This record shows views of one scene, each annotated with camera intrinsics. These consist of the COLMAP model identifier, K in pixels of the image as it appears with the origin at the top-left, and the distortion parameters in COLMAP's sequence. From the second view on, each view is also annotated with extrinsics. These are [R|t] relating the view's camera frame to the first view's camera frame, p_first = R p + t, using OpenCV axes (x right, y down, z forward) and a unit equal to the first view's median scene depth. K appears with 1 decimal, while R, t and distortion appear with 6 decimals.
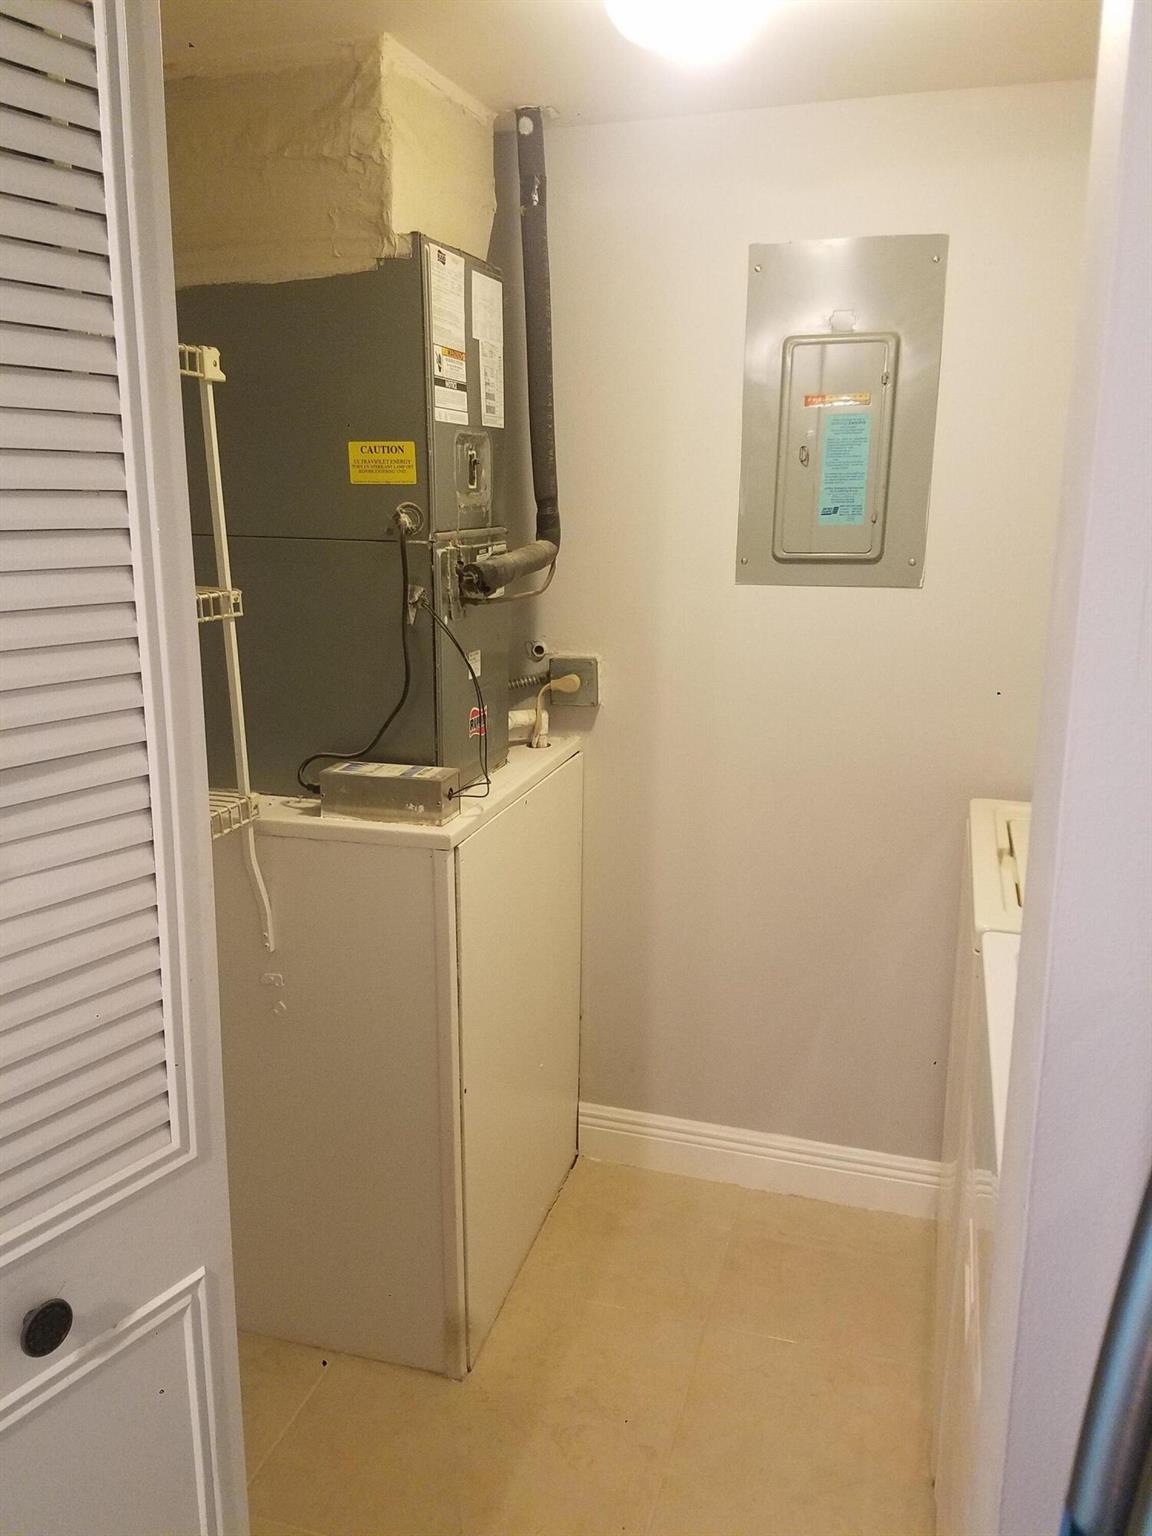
lens RADIAL K [[1155.3, 0, 571.0], [0, 1155.3, 736.6], [0, 0, 1]] dist [0.222632, -0.380089]
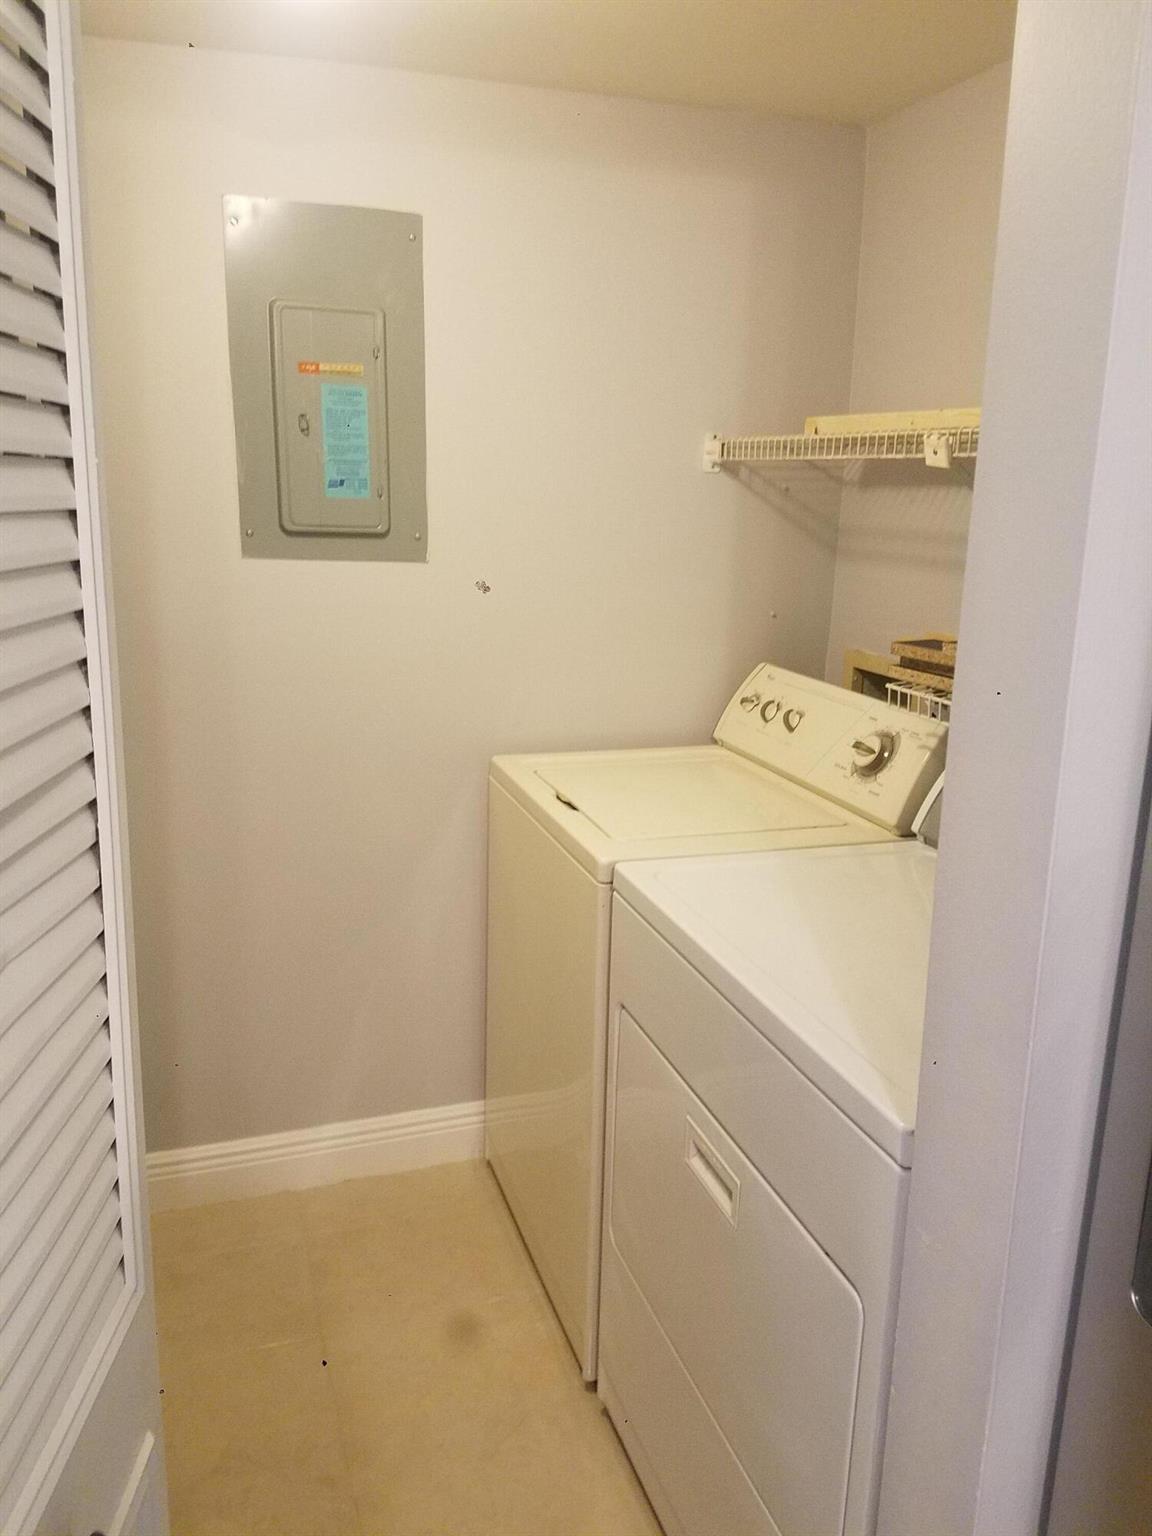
lens RADIAL K [[1155.3, 0, 571.0], [0, 1155.3, 736.6], [0, 0, 1]] dist [0.222632, -0.380089]
pose [[0.815804, -0.103156, 0.569054, -0.200598], [0.096991, 0.994431, 0.041220, -0.002771], [-0.570137, 0.021566, 0.821266, 0.085445]]
